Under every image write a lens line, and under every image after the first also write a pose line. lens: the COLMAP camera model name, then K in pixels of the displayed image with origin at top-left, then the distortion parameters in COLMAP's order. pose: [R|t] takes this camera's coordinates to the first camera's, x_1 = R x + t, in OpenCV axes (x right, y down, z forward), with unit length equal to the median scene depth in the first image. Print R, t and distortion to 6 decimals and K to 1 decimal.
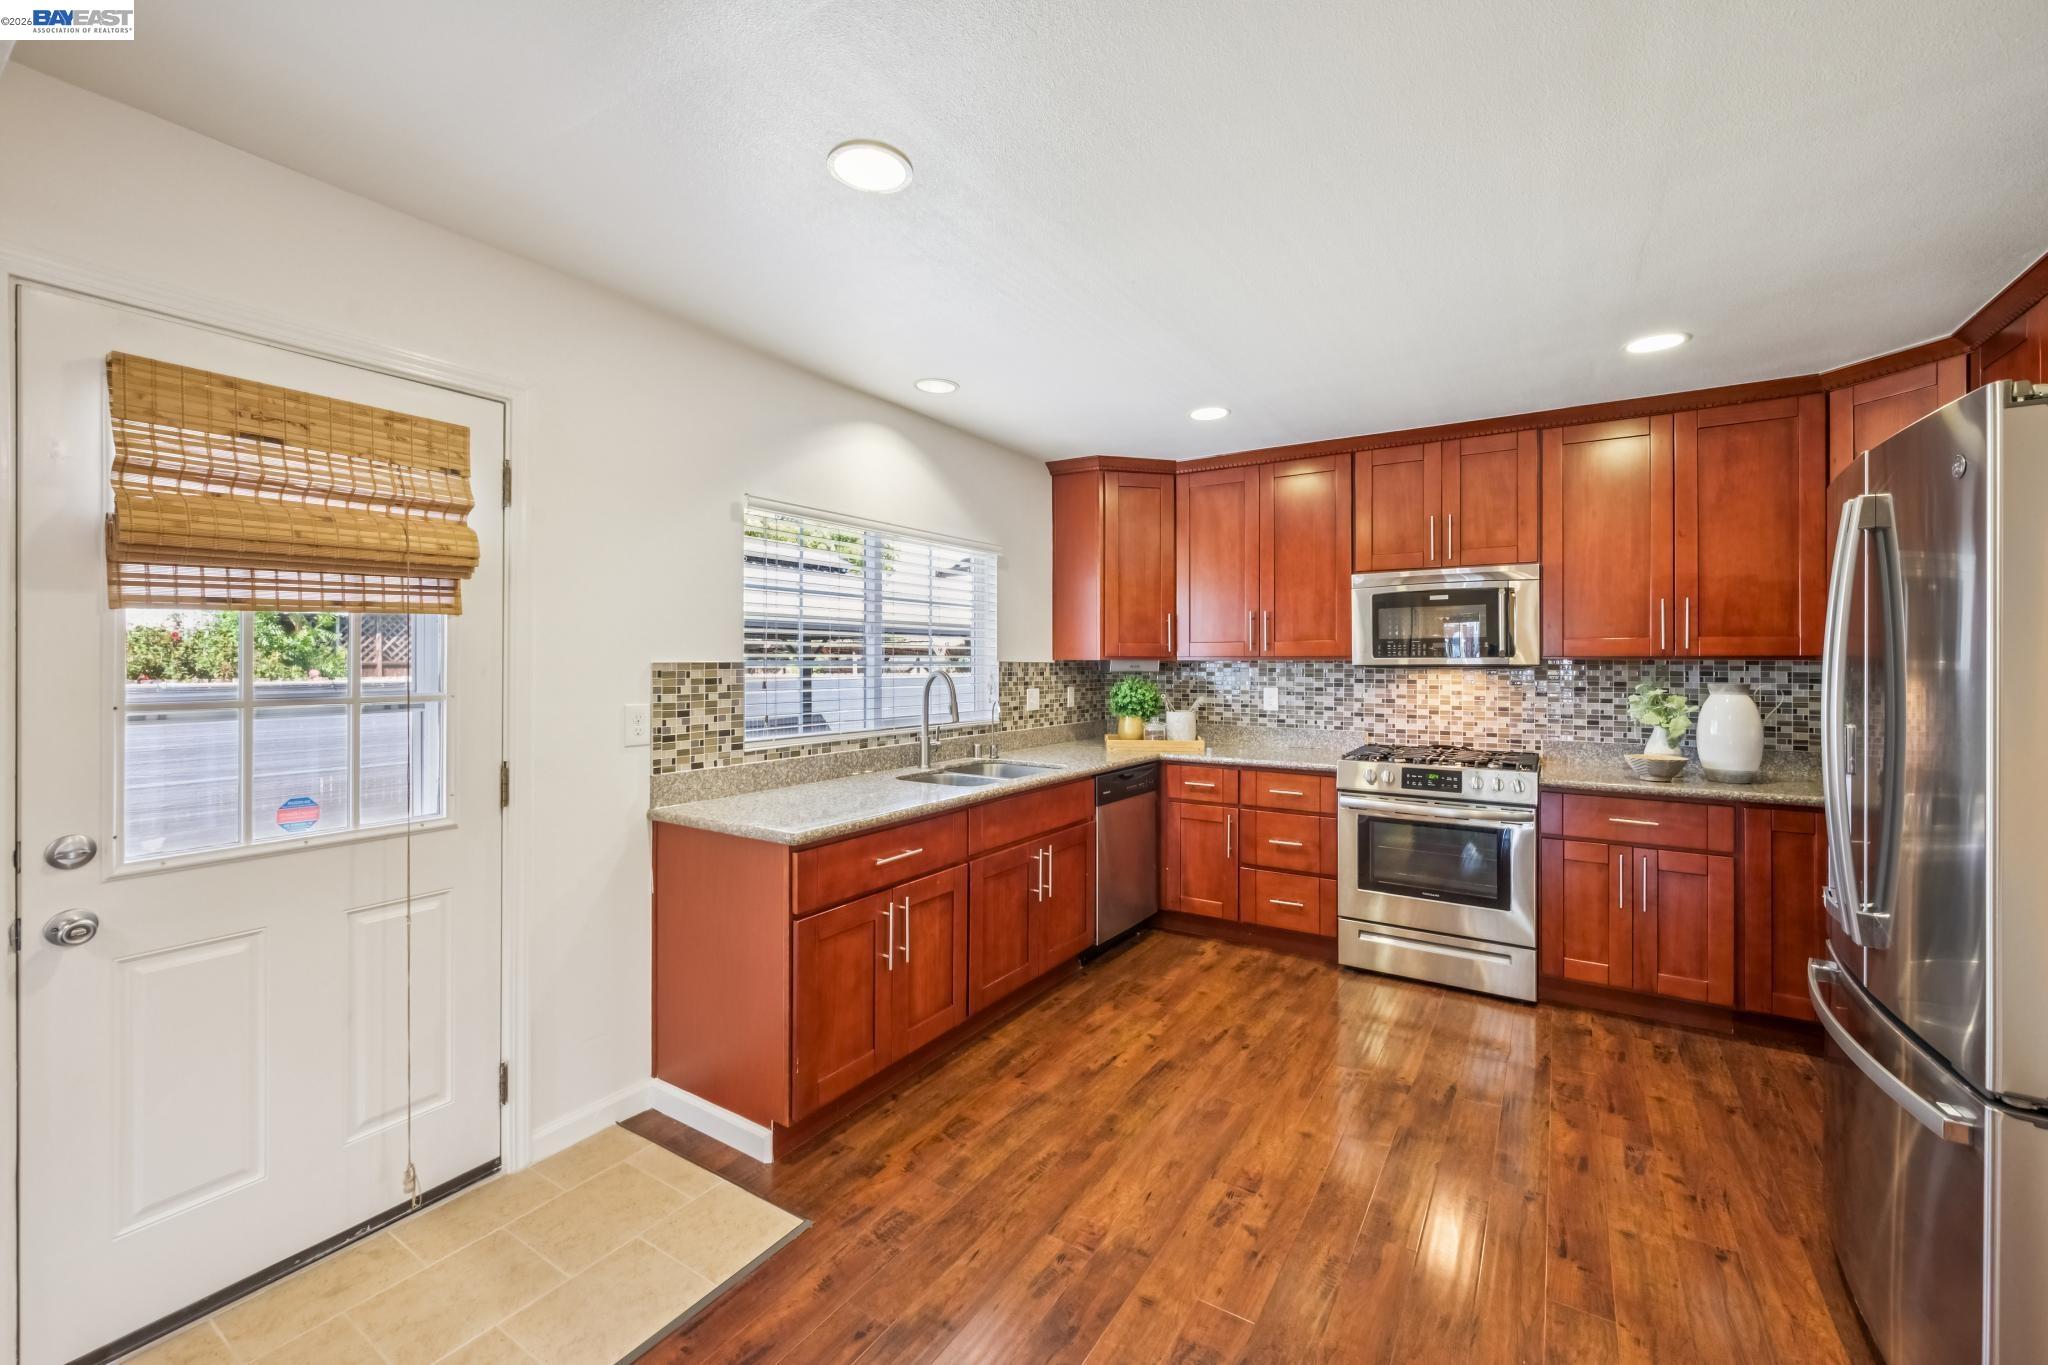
lens RADIAL K [[817.7, 0, 1035.8], [0, 817.7, 660.3], [0, 0, 1]] dist [-0.001005, 0.000727]
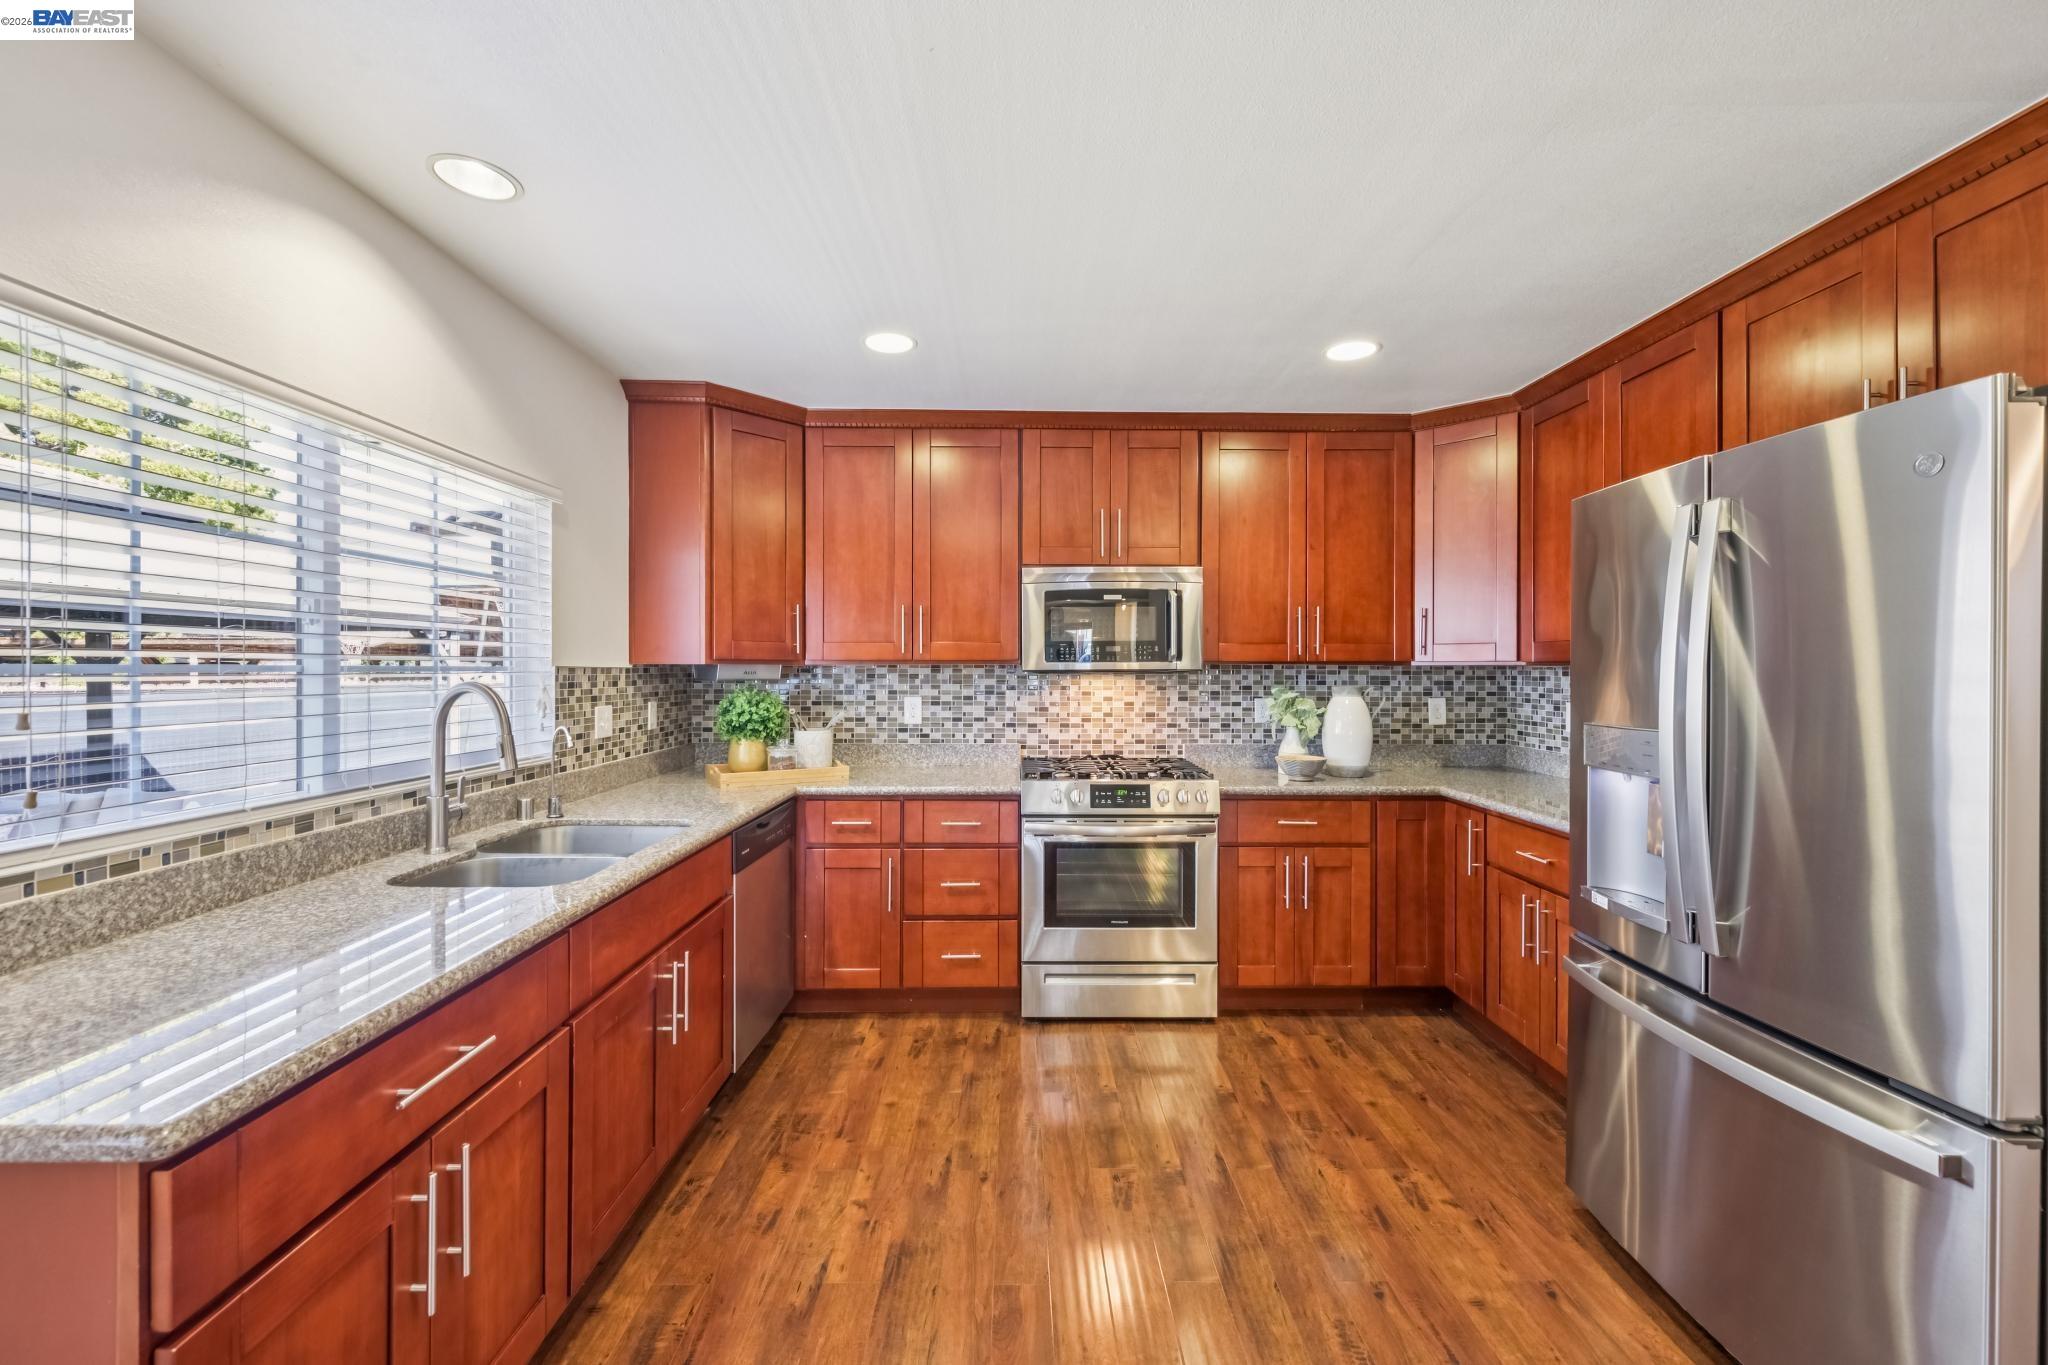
lens RADIAL K [[817.7, 0, 1018.7], [0, 817.7, 668.4], [0, 0, 1]] dist [-0.001005, 0.000727]
pose [[0.837667, -0.001449, 0.546179, -0.097289], [-0.001424, 0.999987, 0.004837, -0.000448], [-0.546179, -0.004830, 0.837654, 0.268863]]
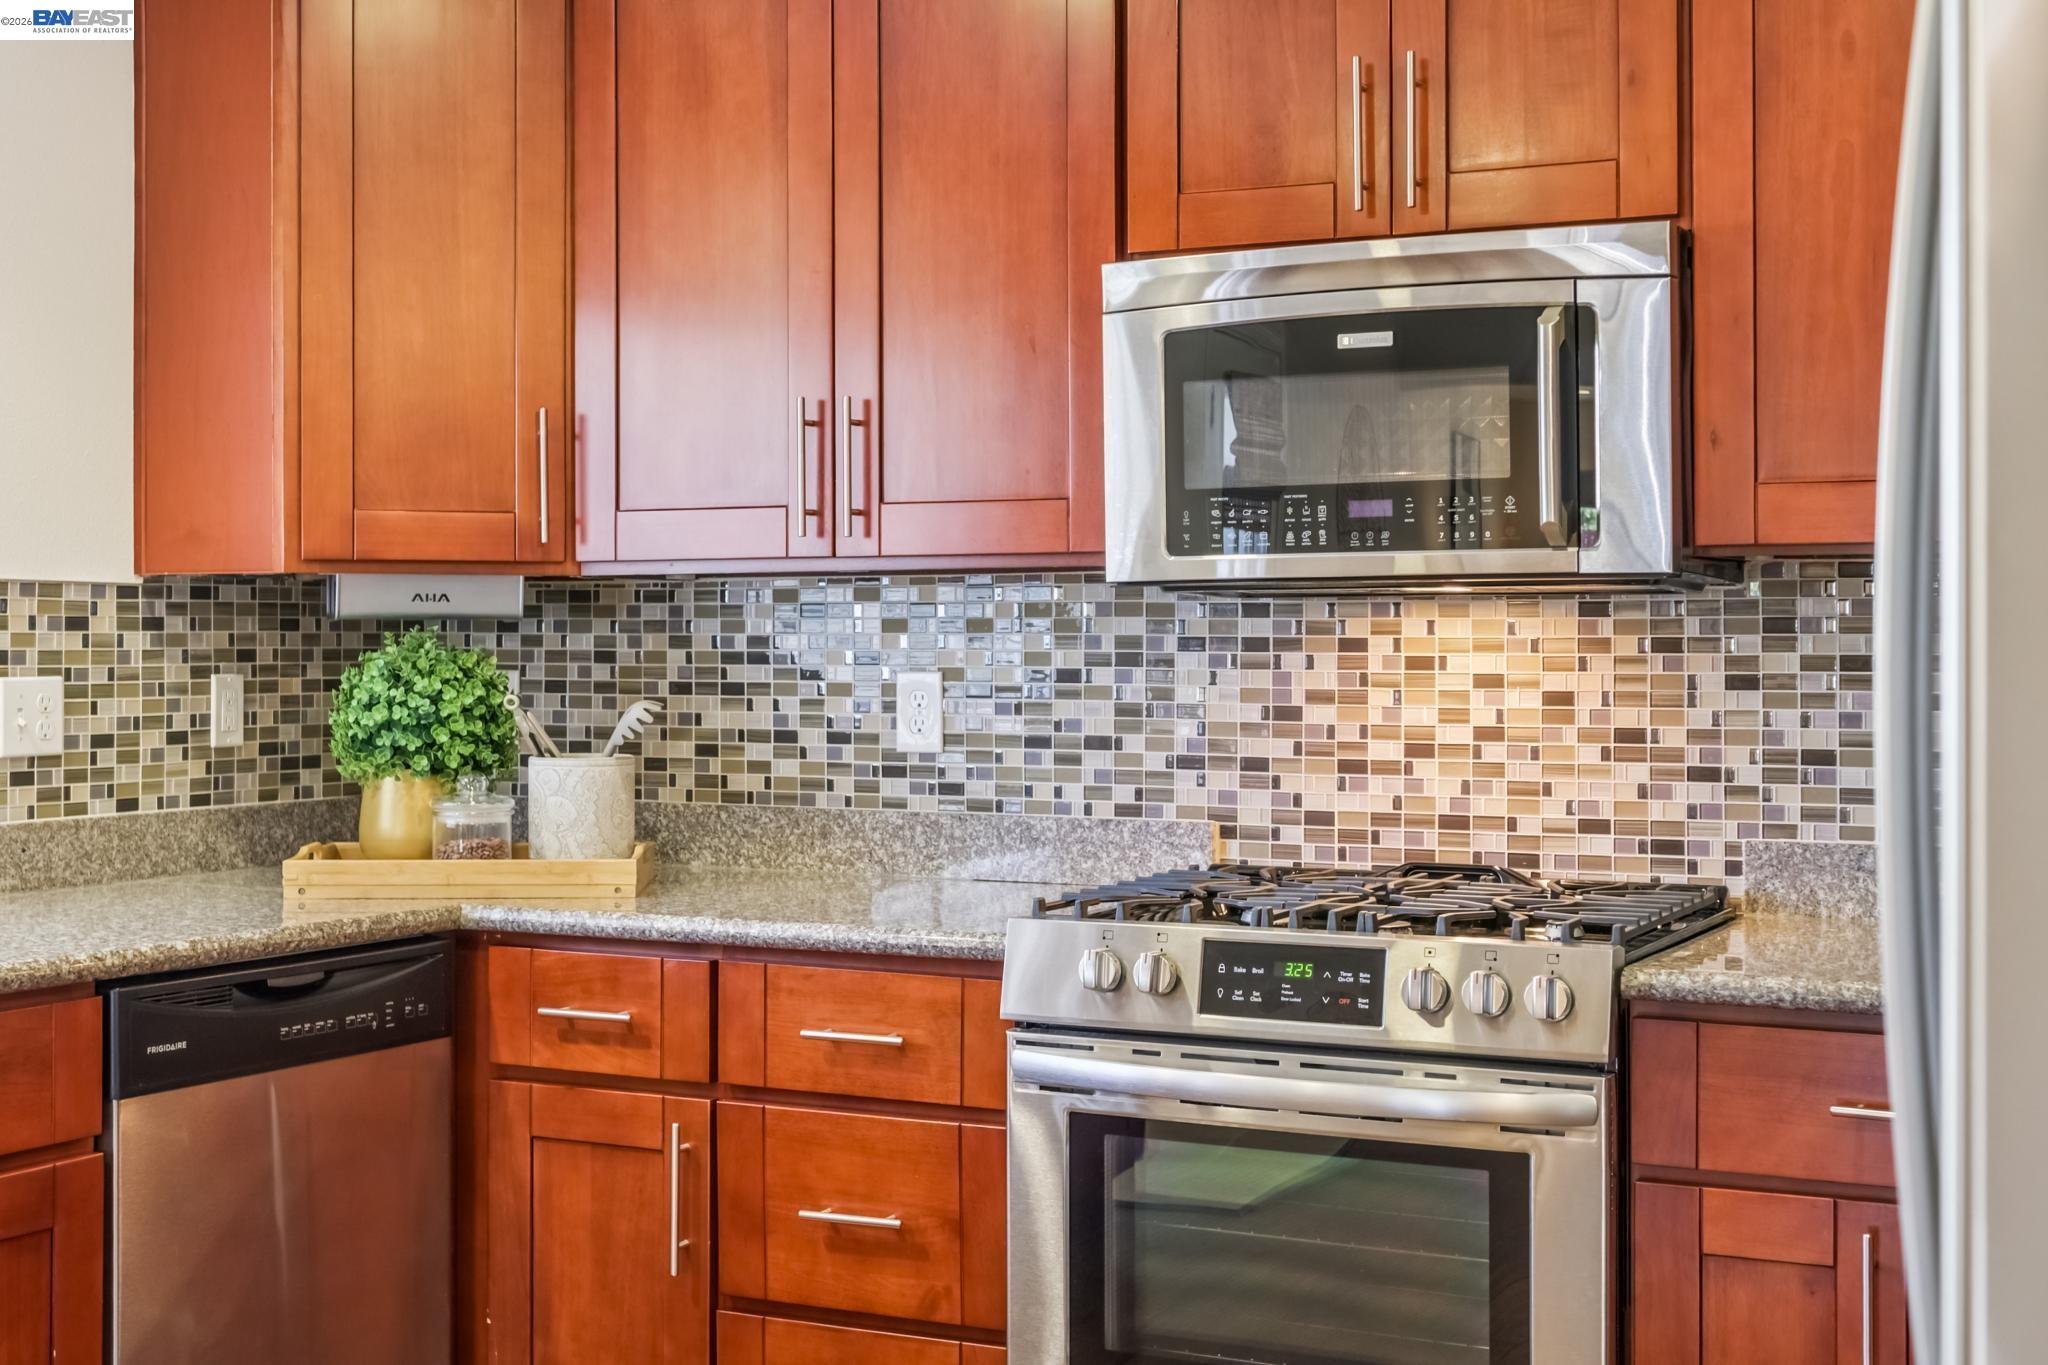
lens RADIAL K [[2723.2, 0, 1012.7], [0, 2723.2, 614.2], [0, 0, 1]] dist [0.003052, 0.000000]
pose [[0.995650, -0.001459, 0.093162, 0.270587], [0.002030, 0.999980, -0.006039, 0.022552], [-0.093151, 0.006202, 0.995633, 0.066614]]
